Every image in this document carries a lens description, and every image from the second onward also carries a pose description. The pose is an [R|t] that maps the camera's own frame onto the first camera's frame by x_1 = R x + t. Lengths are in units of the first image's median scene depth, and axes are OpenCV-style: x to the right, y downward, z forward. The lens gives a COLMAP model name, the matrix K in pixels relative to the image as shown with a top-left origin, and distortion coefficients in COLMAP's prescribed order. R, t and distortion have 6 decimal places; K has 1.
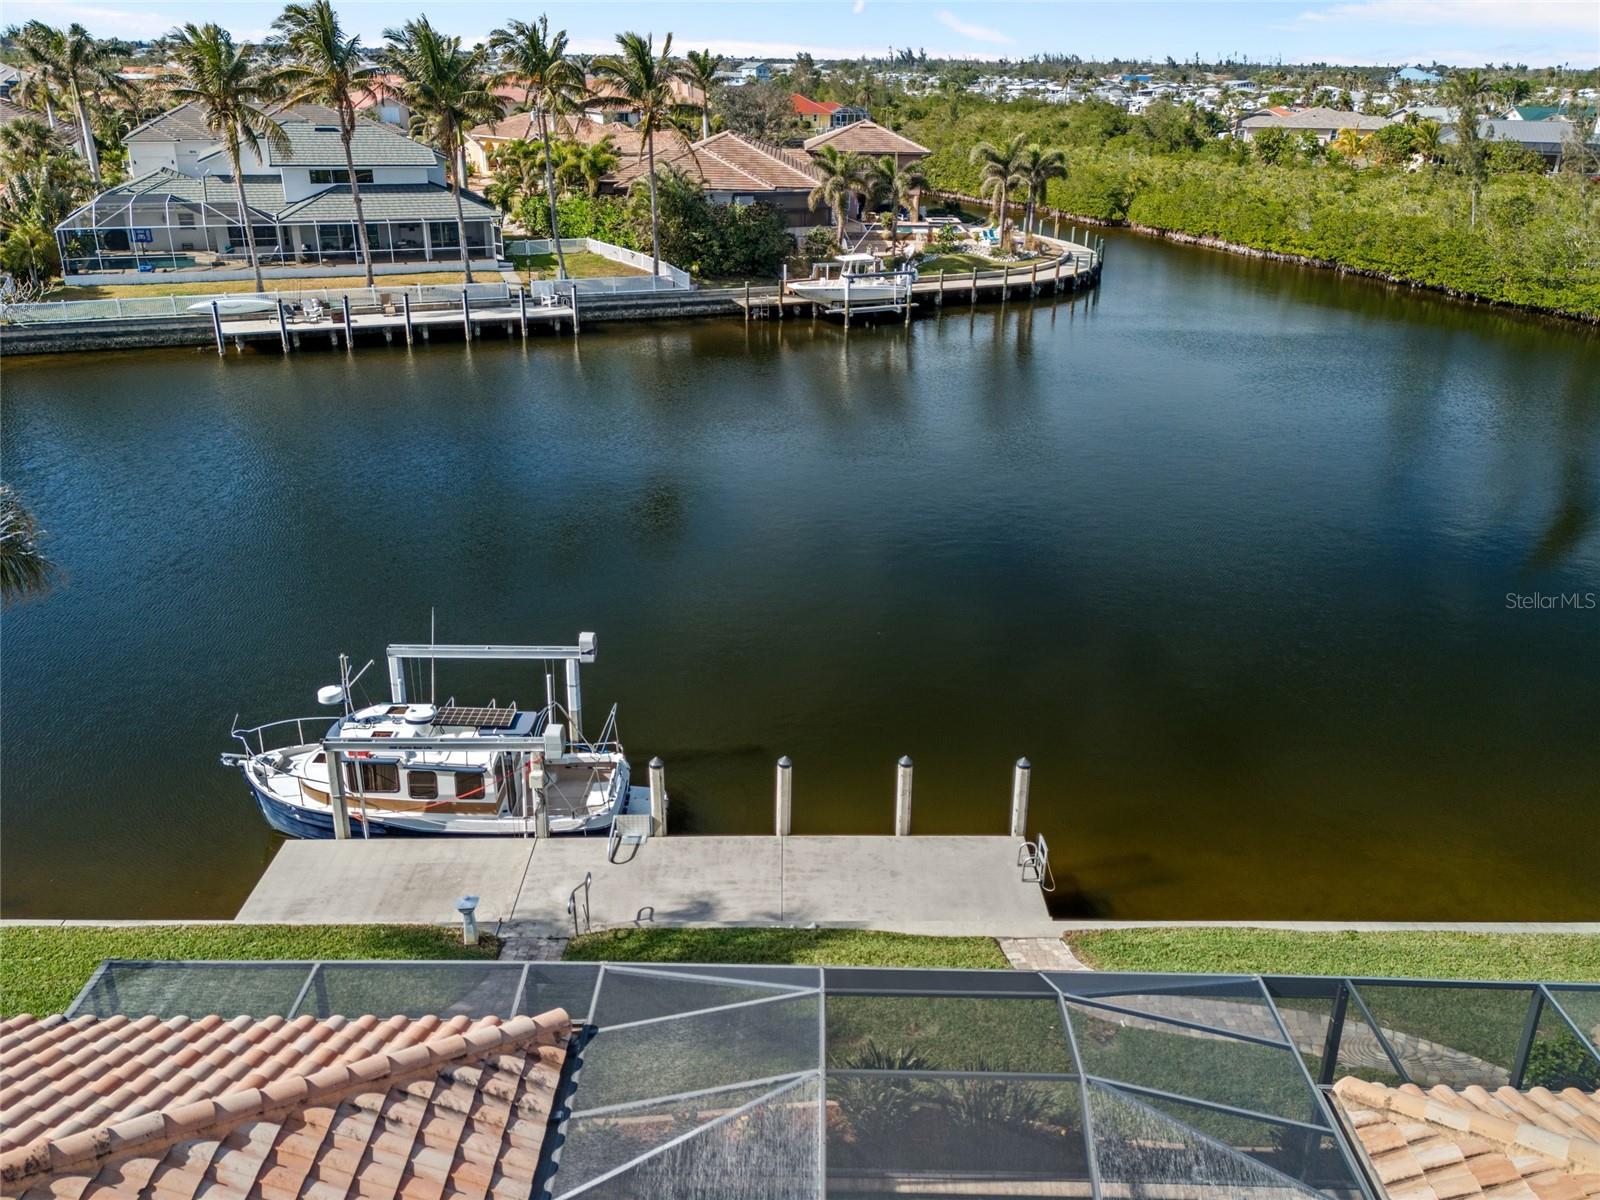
lens RADIAL K [[1235.5, 0, 798.6], [0, 1235.5, 533.5], [0, 0, 1]] dist [0.048121, -0.006962]
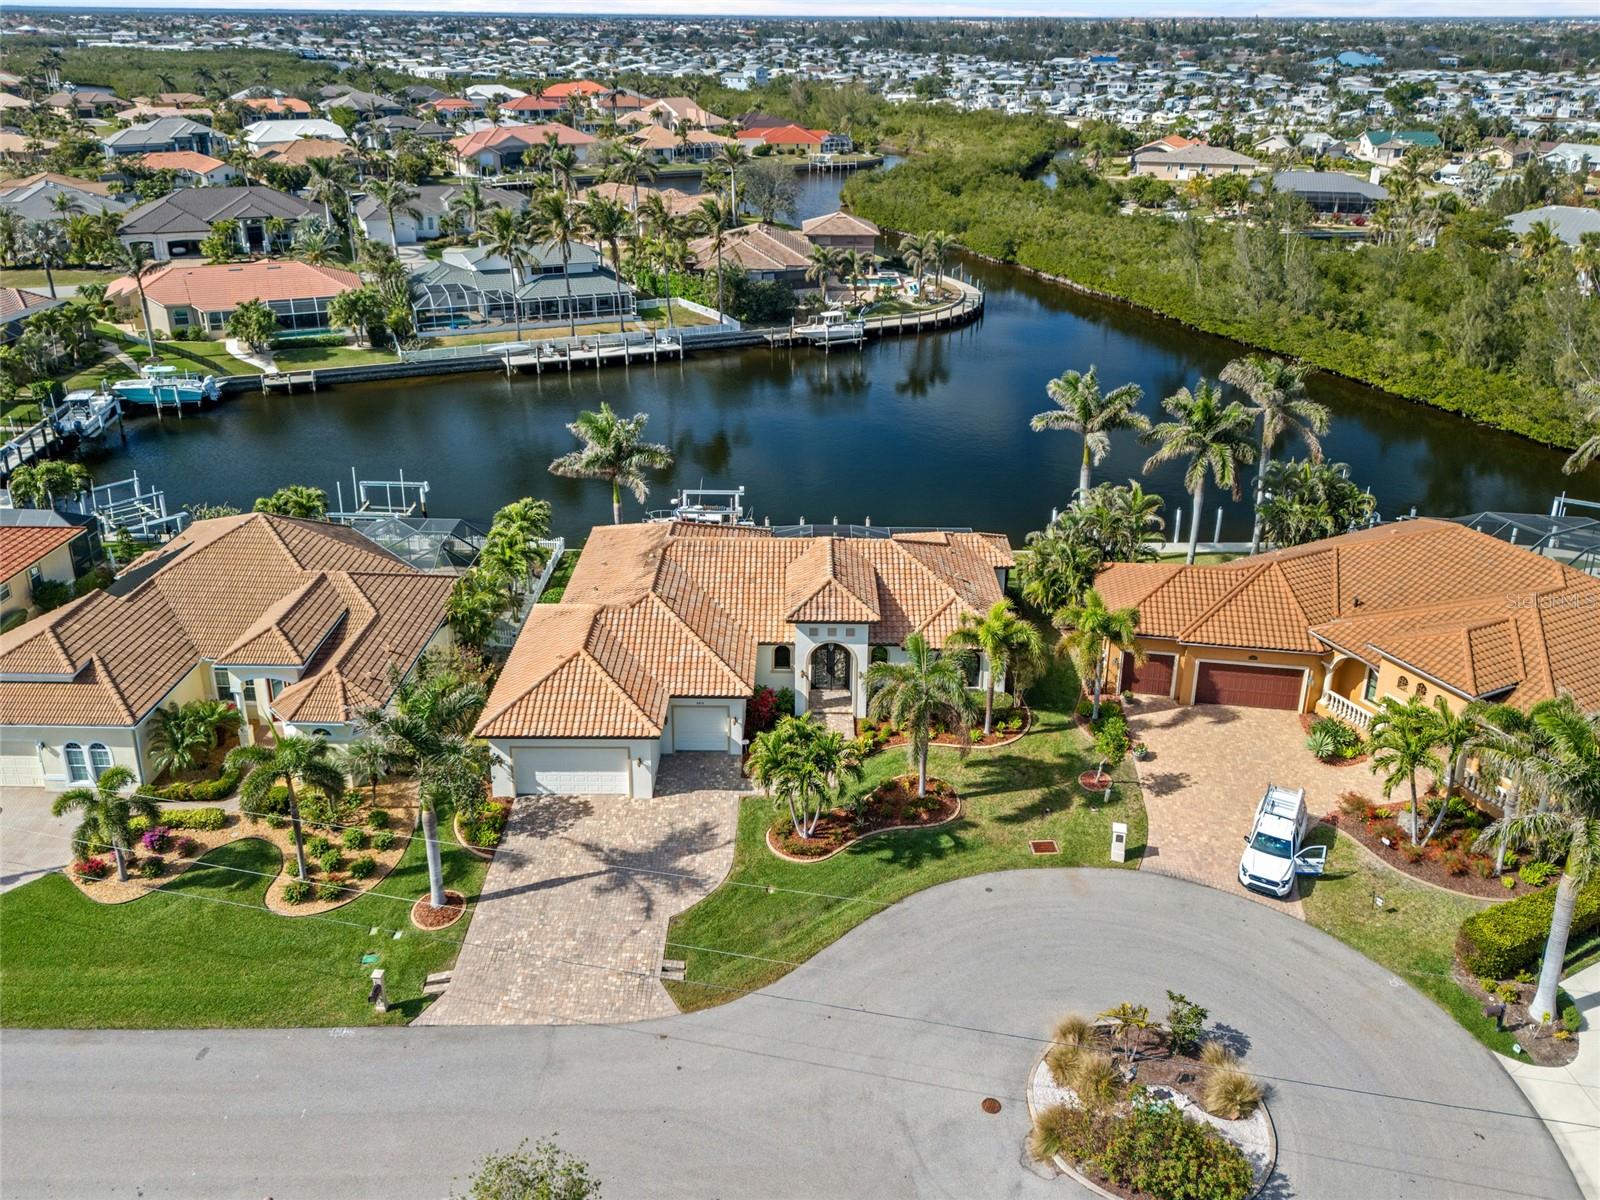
lens RADIAL K [[1235.5, 0, 798.6], [0, 1235.5, 533.5], [0, 0, 1]] dist [0.048121, -0.006962]
pose [[0.999963, -0.008311, 0.002225, -0.009046], [0.008217, 0.999183, 0.039573, 0.026520], [-0.002552, -0.039553, 0.999214, -0.801118]]
